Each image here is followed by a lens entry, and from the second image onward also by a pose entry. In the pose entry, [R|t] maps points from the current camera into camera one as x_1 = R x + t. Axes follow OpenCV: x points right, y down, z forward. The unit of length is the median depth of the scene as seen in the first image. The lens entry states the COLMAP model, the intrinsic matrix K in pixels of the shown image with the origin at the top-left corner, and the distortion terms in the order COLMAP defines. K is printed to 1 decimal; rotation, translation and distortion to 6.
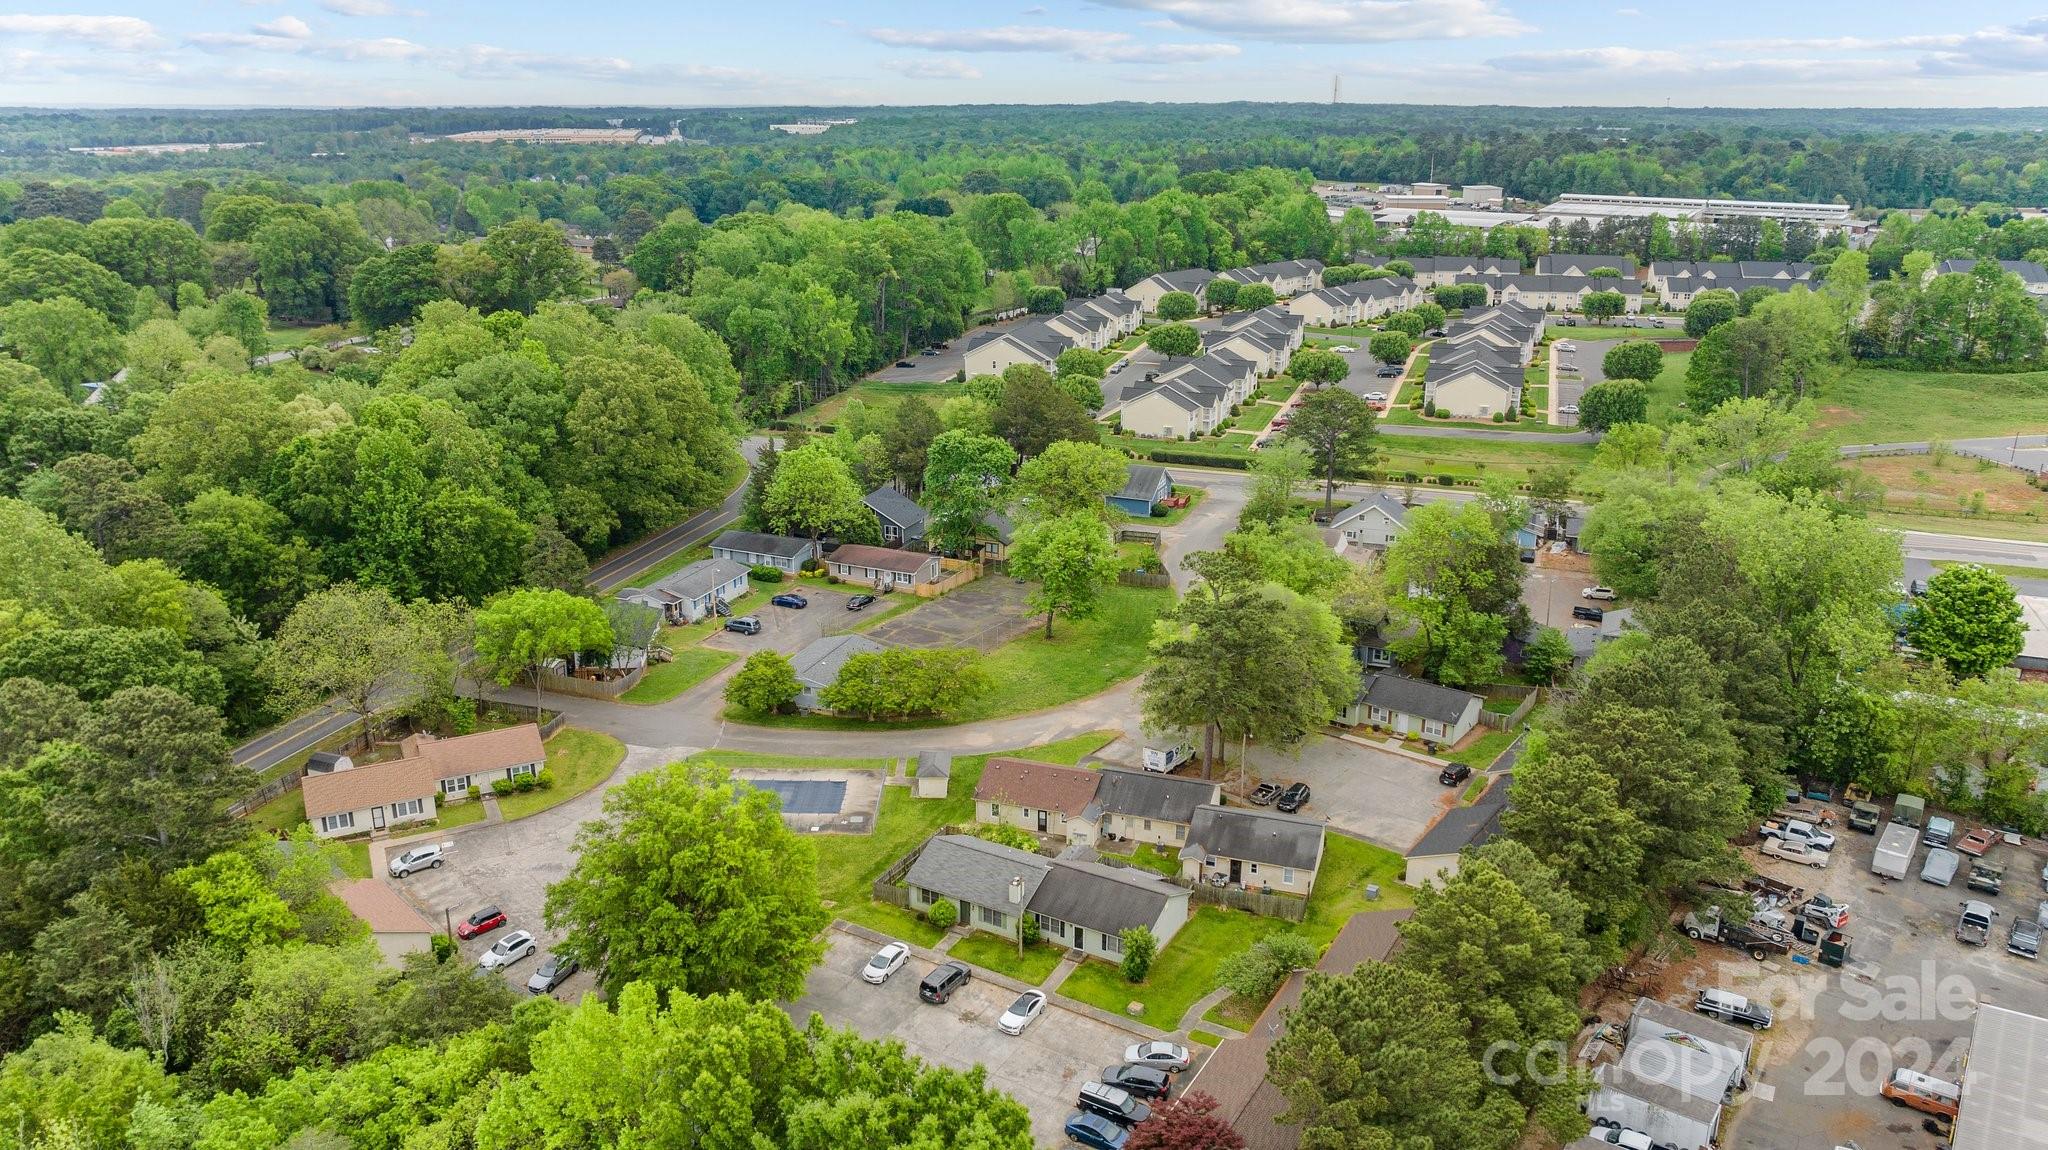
lens RADIAL K [[1444.5, 0, 1036.9], [0, 1444.5, 569.9], [0, 0, 1]] dist [-0.024437, 0.007278]
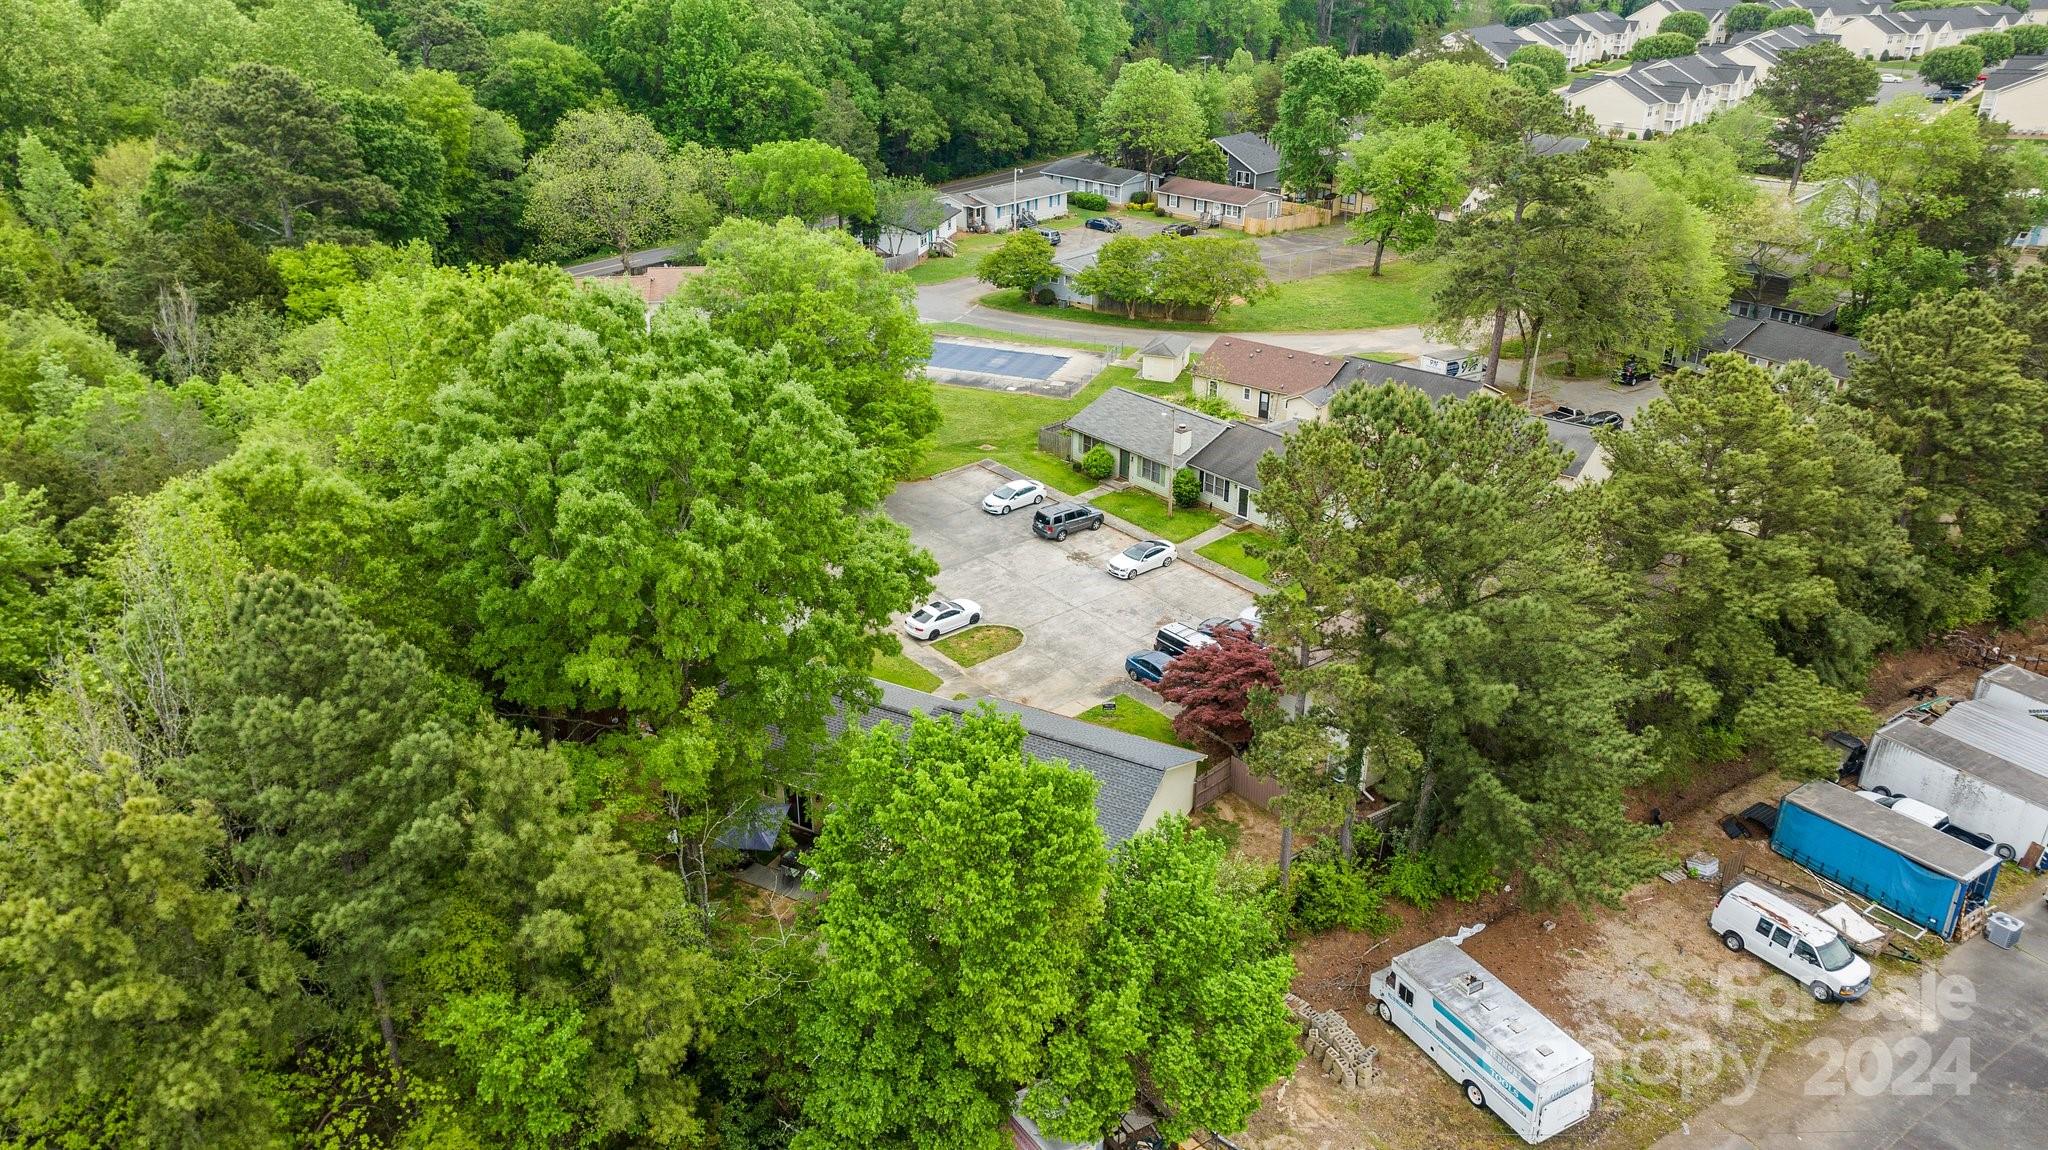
lens RADIAL K [[1444.5, 0, 1036.9], [0, 1444.5, 569.9], [0, 0, 1]] dist [-0.024437, 0.007278]
pose [[0.938568, 0.150798, -0.310402, 0.116814], [-0.110467, 0.983430, 0.143745, 0.123890], [0.326935, -0.100625, 0.939674, 0.128715]]
